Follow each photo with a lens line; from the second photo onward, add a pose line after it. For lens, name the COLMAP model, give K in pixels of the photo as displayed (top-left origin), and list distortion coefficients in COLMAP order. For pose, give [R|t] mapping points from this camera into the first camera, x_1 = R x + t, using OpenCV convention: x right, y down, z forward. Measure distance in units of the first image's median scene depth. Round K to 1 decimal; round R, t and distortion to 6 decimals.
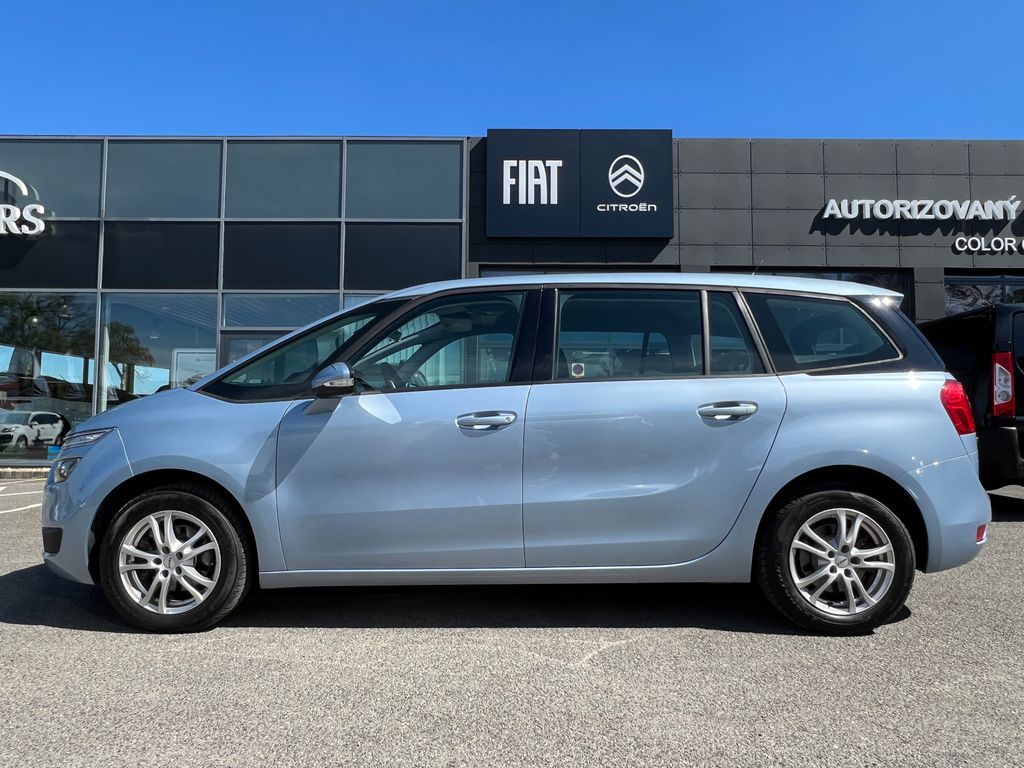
lens RADIAL K [[655.6, 0, 512.0], [0, 655.6, 384.0], [0, 0, 1]] dist [0.001605, -0.003768]
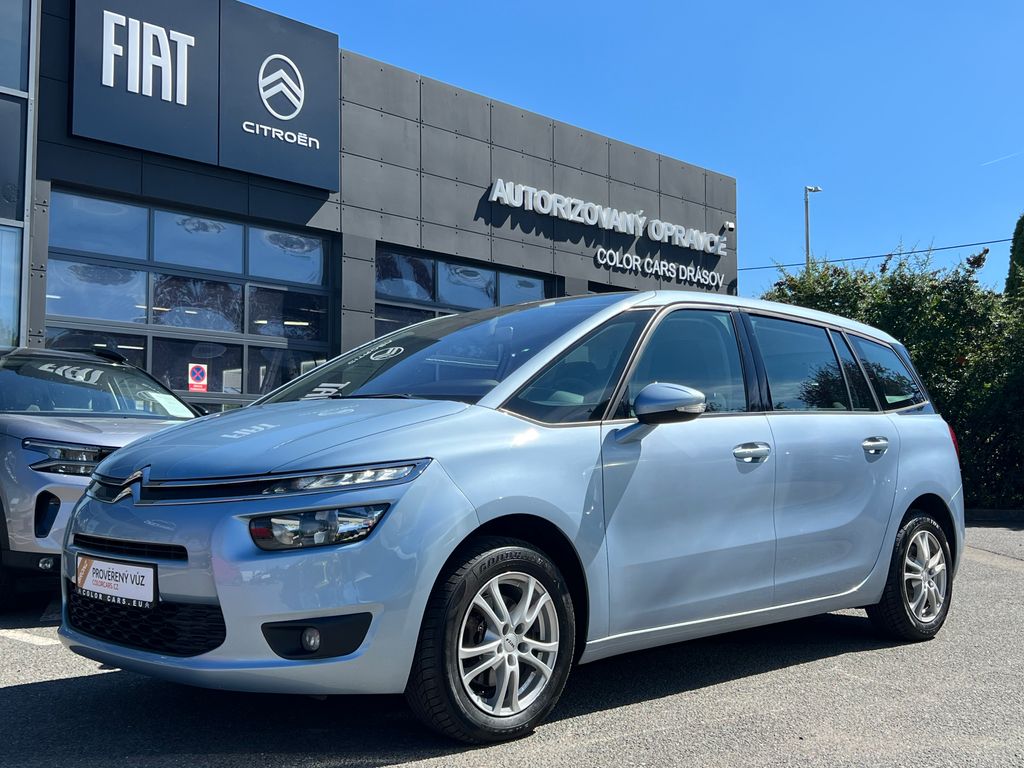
lens RADIAL K [[1096.1, 0, 512.0], [0, 1096.1, 384.0], [0, 0, 1]] dist [0.110823, -0.272914]
pose [[0.714489, 0.051975, 0.697713, -0.424434], [-0.043099, 0.998613, -0.030254, 0.006434], [-0.698318, -0.008455, 0.715738, 0.035135]]
